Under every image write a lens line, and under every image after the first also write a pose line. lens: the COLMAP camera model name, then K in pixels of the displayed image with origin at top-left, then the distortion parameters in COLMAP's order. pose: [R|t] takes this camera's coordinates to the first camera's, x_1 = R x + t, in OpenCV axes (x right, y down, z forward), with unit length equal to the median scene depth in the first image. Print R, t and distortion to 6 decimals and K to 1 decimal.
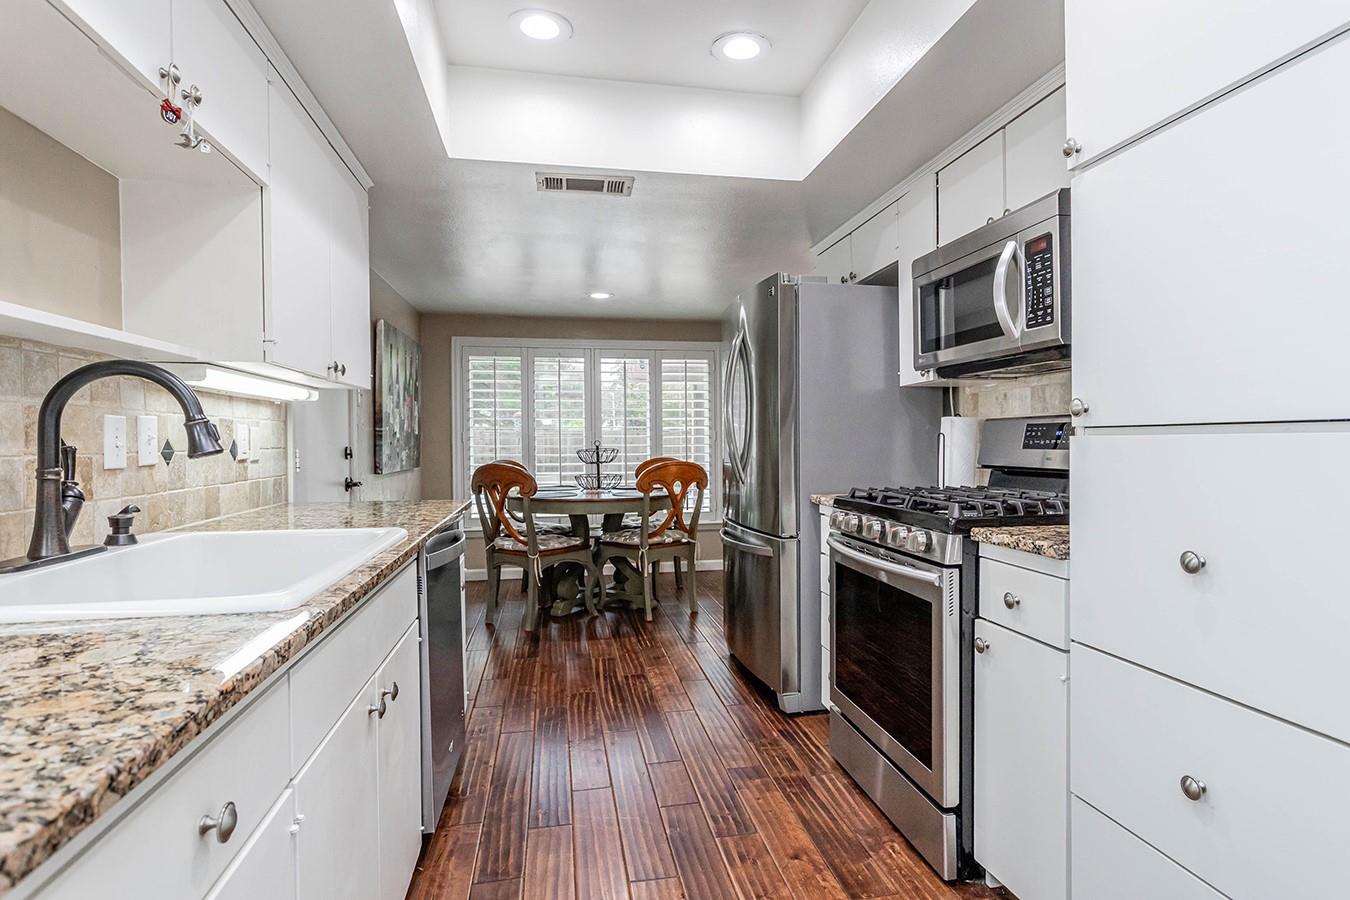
lens RADIAL K [[736.0, 0, 681.0], [0, 736.0, 447.7], [0, 0, 1]] dist [-0.004216, 0.006006]
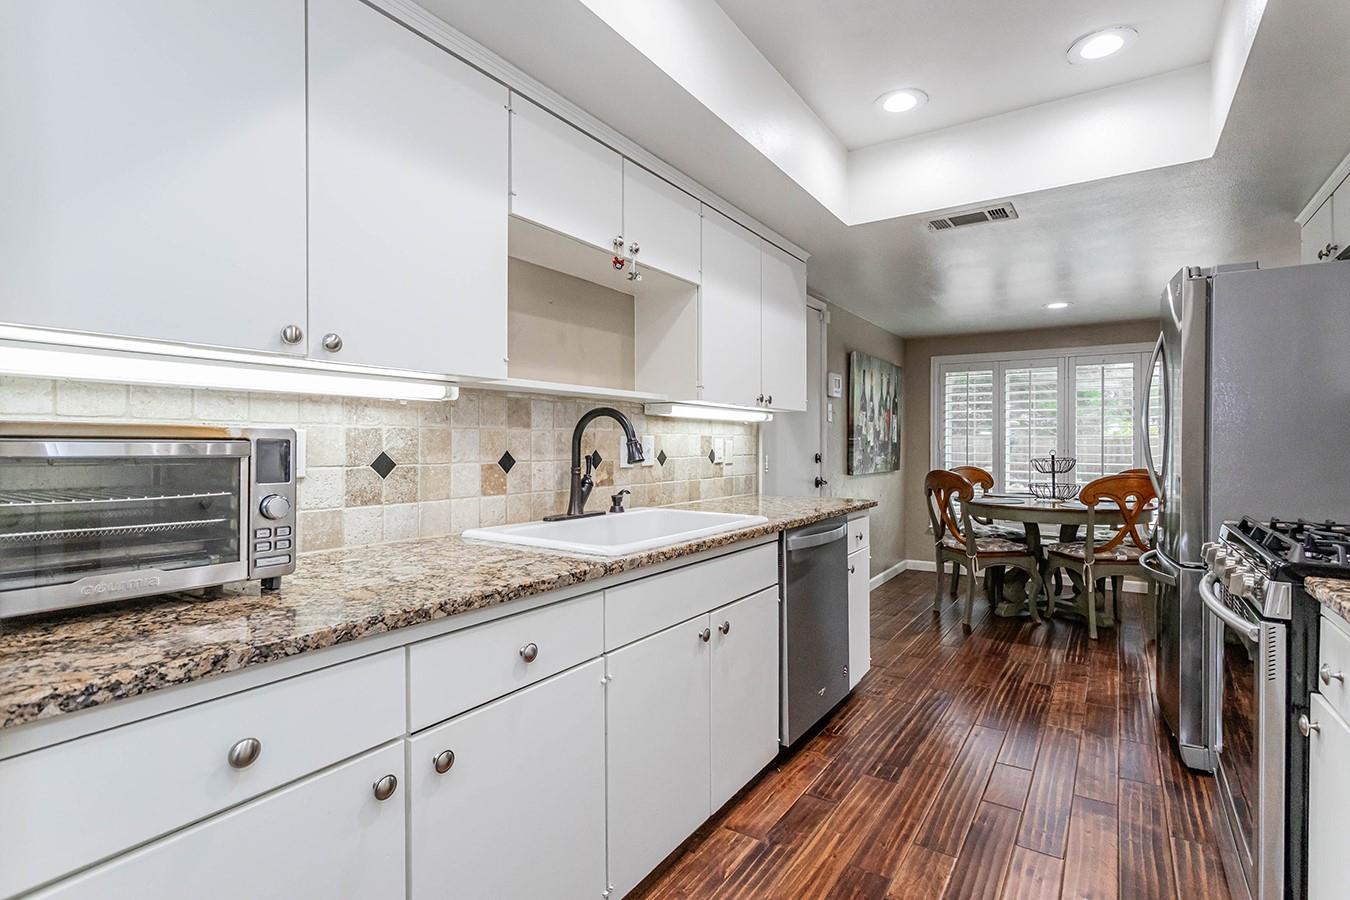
lens RADIAL K [[648.1, 0, 673.4], [0, 648.1, 447.4], [0, 0, 1]] dist [0.013347, 0.000490]
pose [[0.708282, 0.008333, -0.705880, 0.221995], [-0.011082, 0.999938, 0.000686, -0.012534], [0.705842, 0.007337, 0.708331, 0.007351]]
